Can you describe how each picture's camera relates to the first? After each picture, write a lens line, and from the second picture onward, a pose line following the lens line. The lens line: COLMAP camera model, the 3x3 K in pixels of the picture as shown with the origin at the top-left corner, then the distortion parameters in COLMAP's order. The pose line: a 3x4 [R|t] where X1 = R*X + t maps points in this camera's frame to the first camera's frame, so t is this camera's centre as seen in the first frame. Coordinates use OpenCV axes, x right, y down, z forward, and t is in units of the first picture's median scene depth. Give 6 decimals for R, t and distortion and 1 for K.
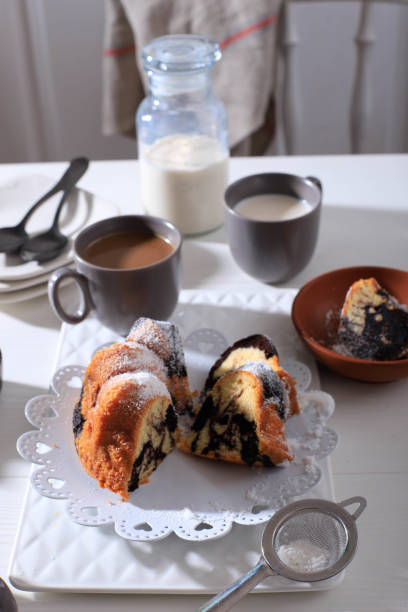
lens RADIAL K [[1016.3, 0, 204.0], [0, 1016.3, 306.0], [0, 0, 1]] dist [-0.170752, 0.069652]
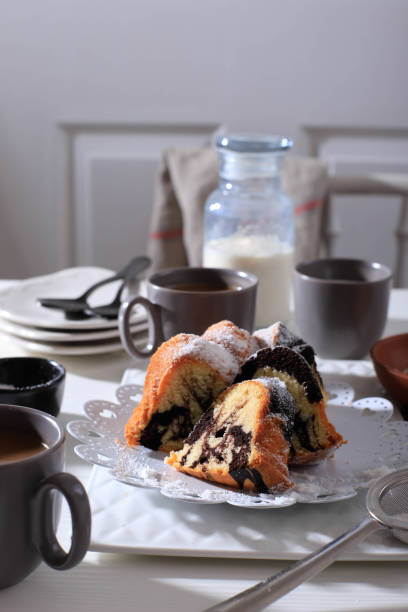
lens RADIAL K [[1016.3, 0, 204.0], [0, 1016.3, 306.0], [0, 0, 1]] dist [-0.170752, 0.069652]
pose [[0.998333, 0.057660, 0.002635, -0.072711], [-0.053067, 0.934852, -0.351050, 0.294171], [-0.022705, 0.350324, 0.936353, 0.089885]]
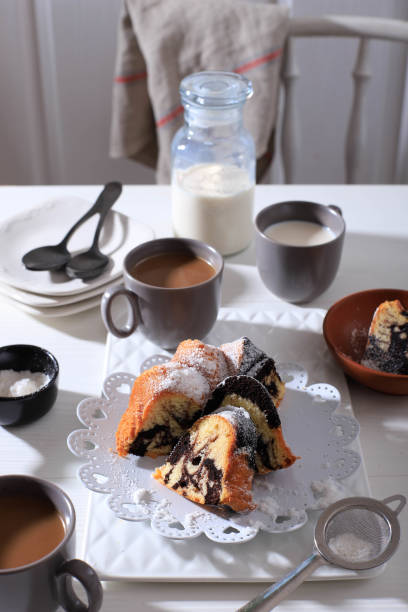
lens RADIAL K [[1016.3, 0, 204.0], [0, 1016.3, 306.0], [0, 0, 1]] dist [-0.170752, 0.069652]
pose [[0.998452, 0.017290, 0.052868, -0.096437], [-0.016410, 0.999720, -0.017038, 0.001040], [-0.053148, 0.016144, 0.998456, -0.084260]]
